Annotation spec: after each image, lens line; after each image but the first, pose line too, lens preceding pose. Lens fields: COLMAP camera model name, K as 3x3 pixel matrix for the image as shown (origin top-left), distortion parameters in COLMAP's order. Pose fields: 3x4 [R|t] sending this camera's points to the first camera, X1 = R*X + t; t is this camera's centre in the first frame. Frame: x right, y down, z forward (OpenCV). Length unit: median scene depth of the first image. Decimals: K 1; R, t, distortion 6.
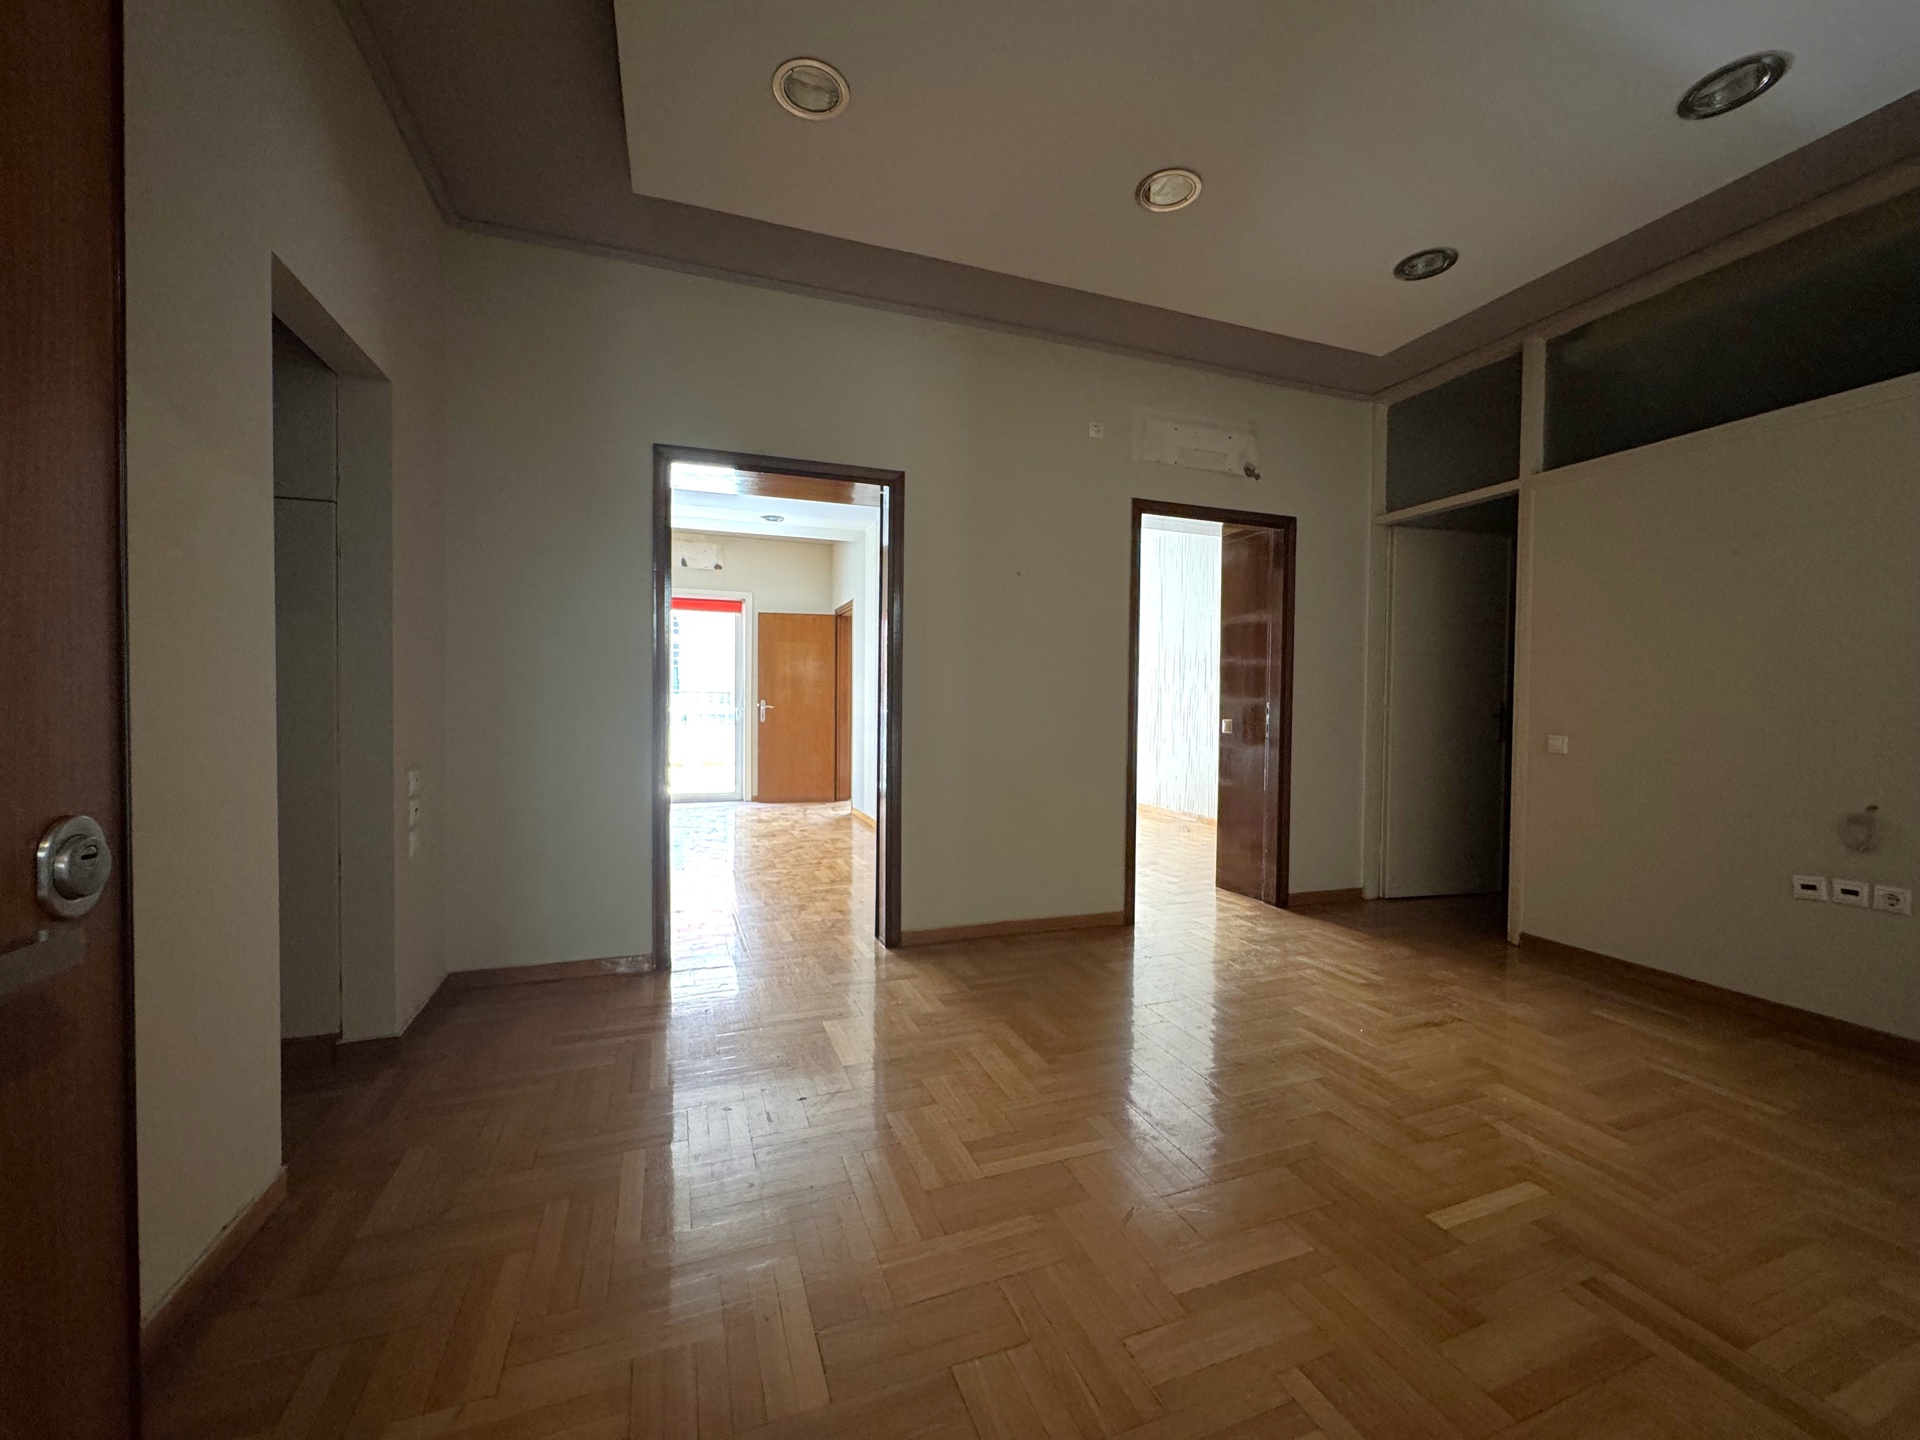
lens RADIAL K [[770.9, 0, 962.3], [0, 770.9, 727.3], [0, 0, 1]] dist [-0.004333, 0.000712]
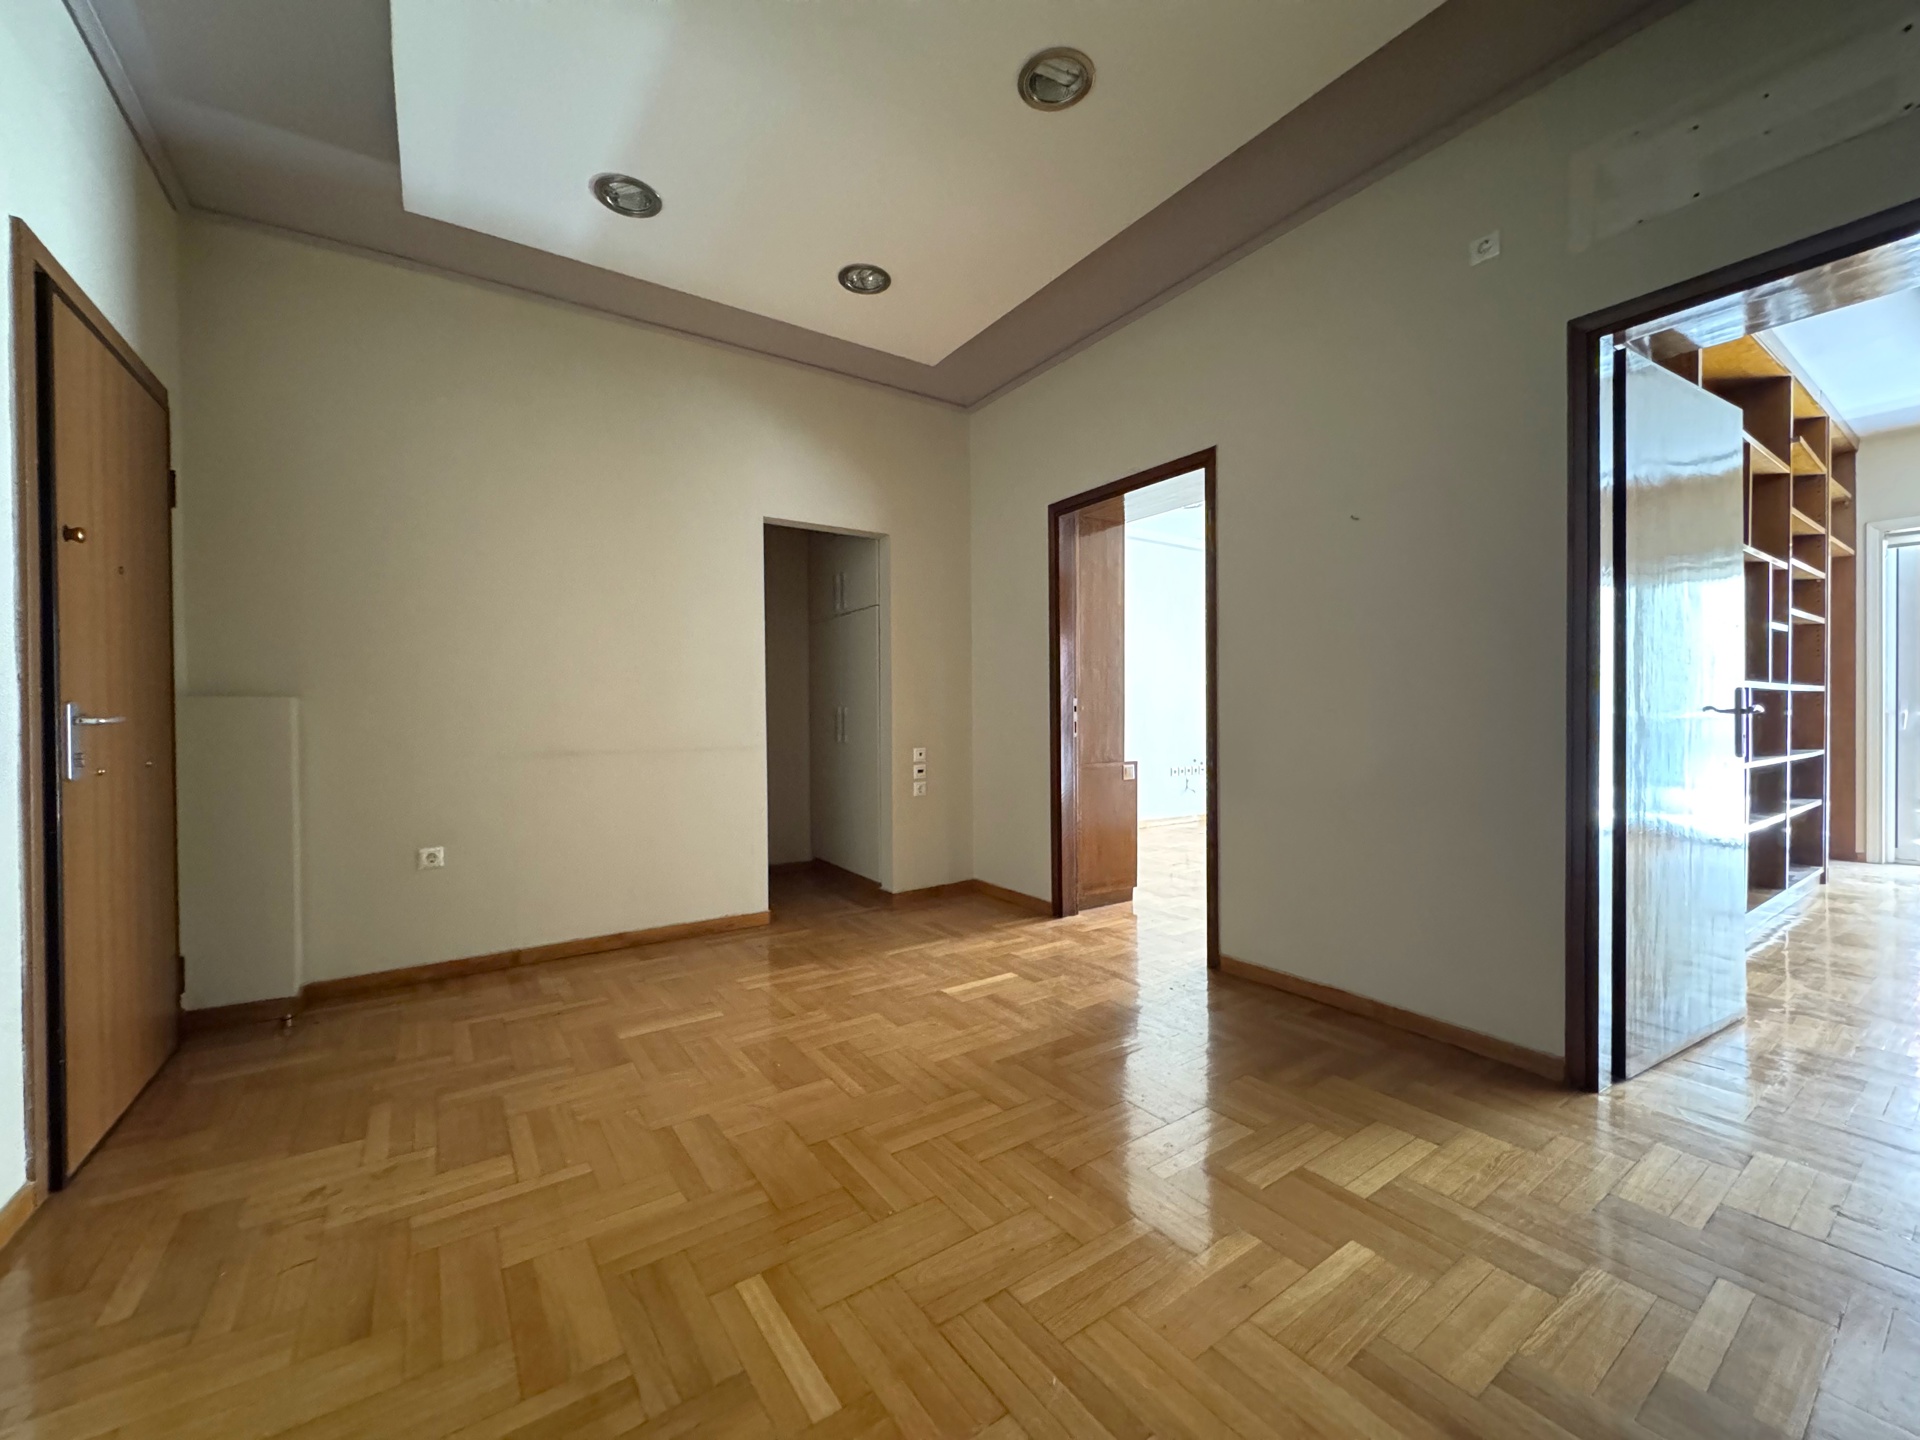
lens RADIAL K [[770.9, 0, 950.6], [0, 770.9, 724.0], [0, 0, 1]] dist [-0.004333, 0.000712]
pose [[0.238189, 0.002136, -0.971217, 0.731355], [-0.022828, 0.999734, -0.003400, 0.007816], [0.970951, 0.022981, 0.238174, 0.485905]]
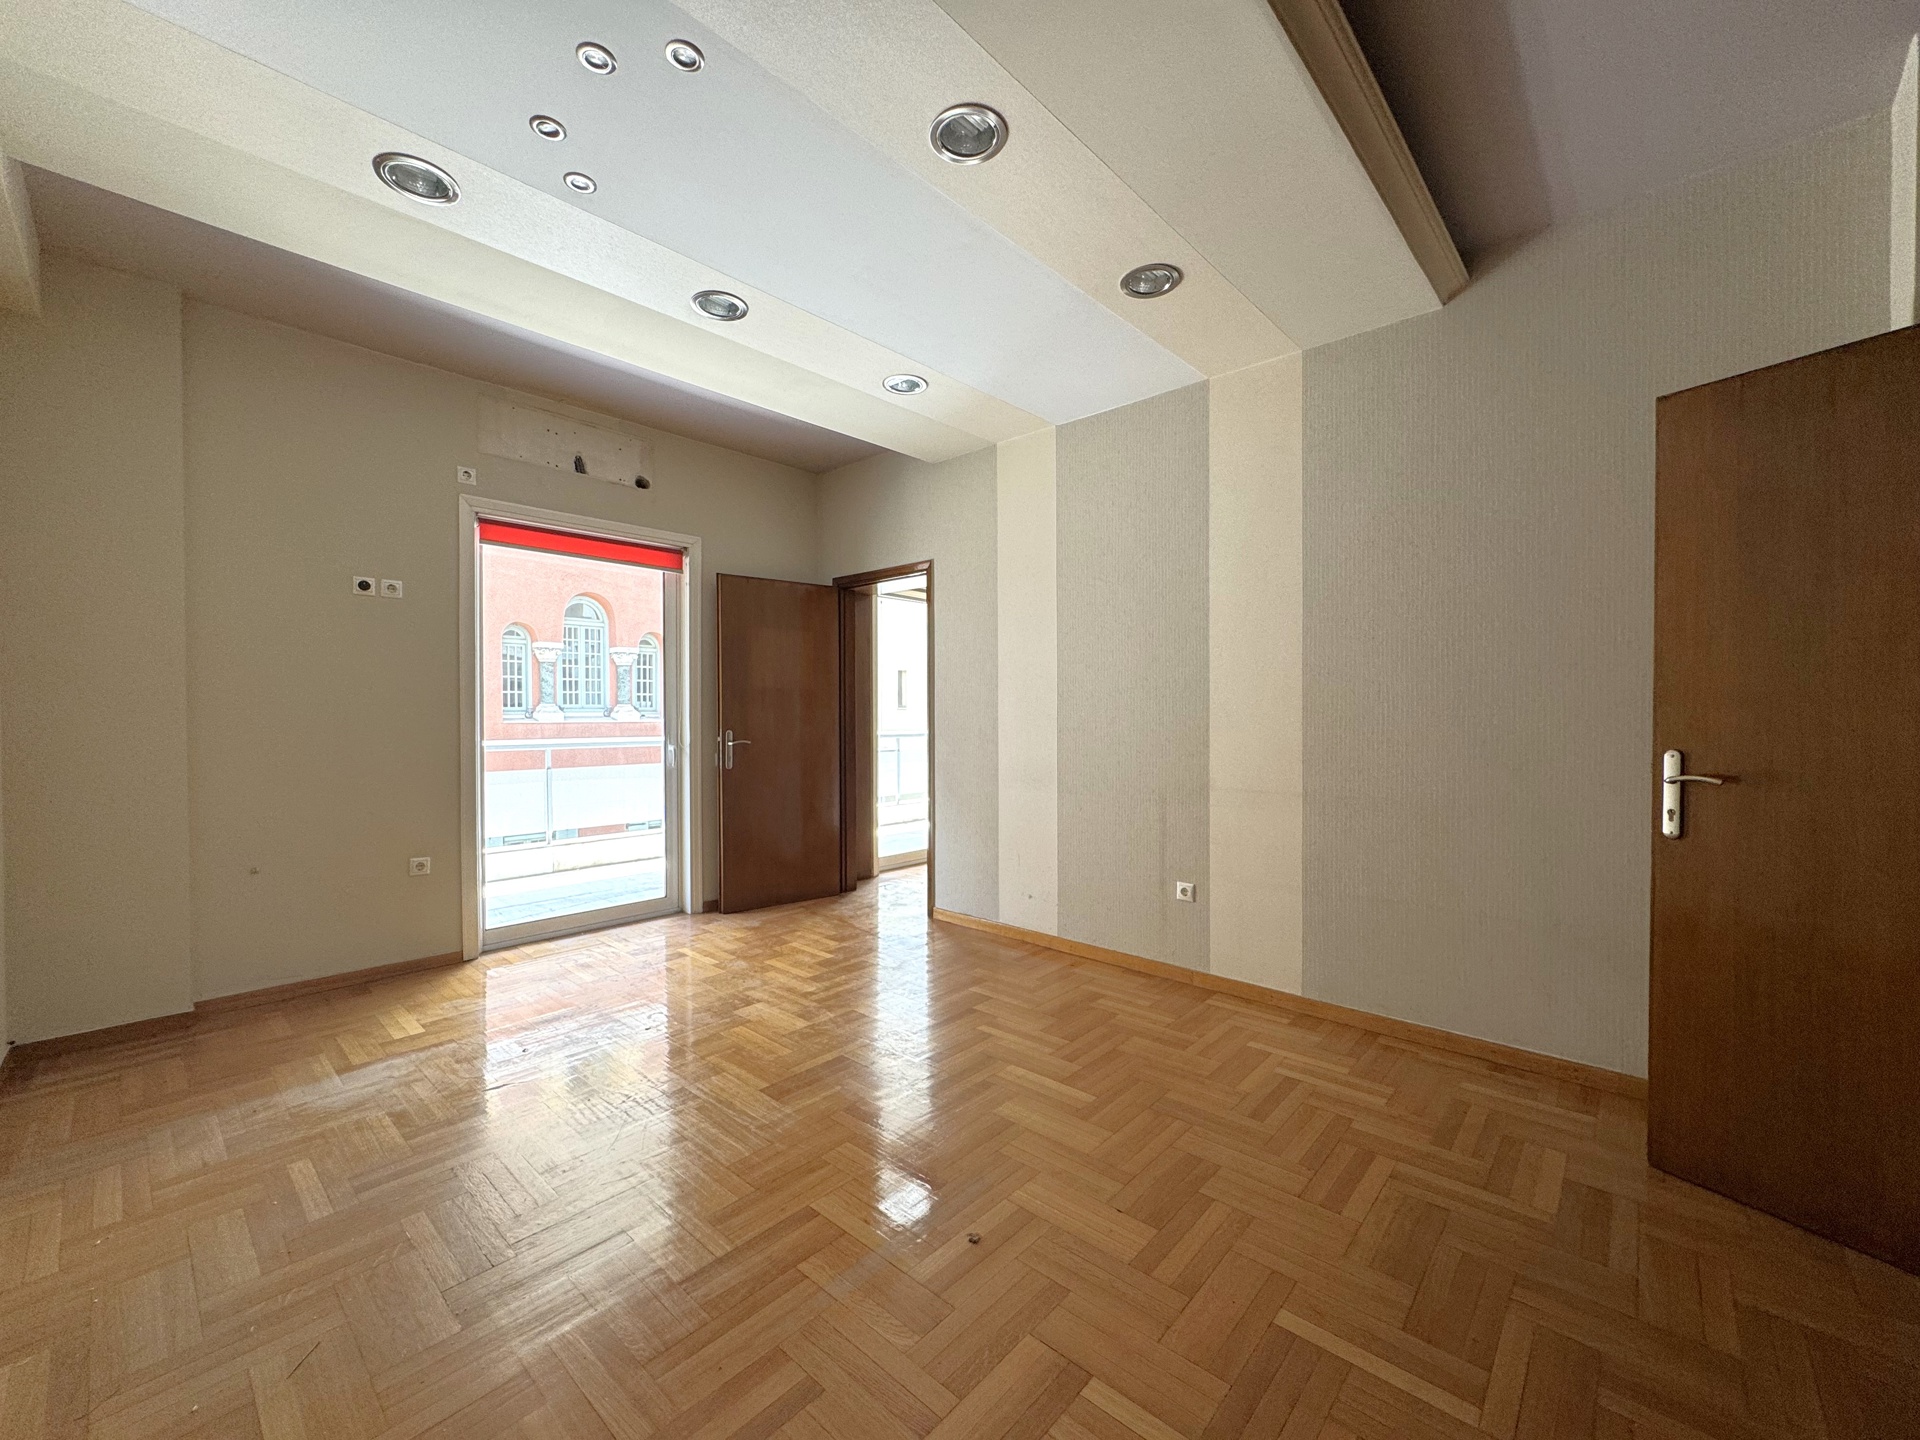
lens RADIAL K [[770.9, 0, 953.1], [0, 770.9, 729.9], [0, 0, 1]] dist [-0.004333, 0.000712]
pose [[0.895356, -0.016613, 0.445040, -0.908584], [0.018384, 0.999831, 0.000337, -0.079844], [-0.444971, 0.007879, 0.895510, 1.053484]]
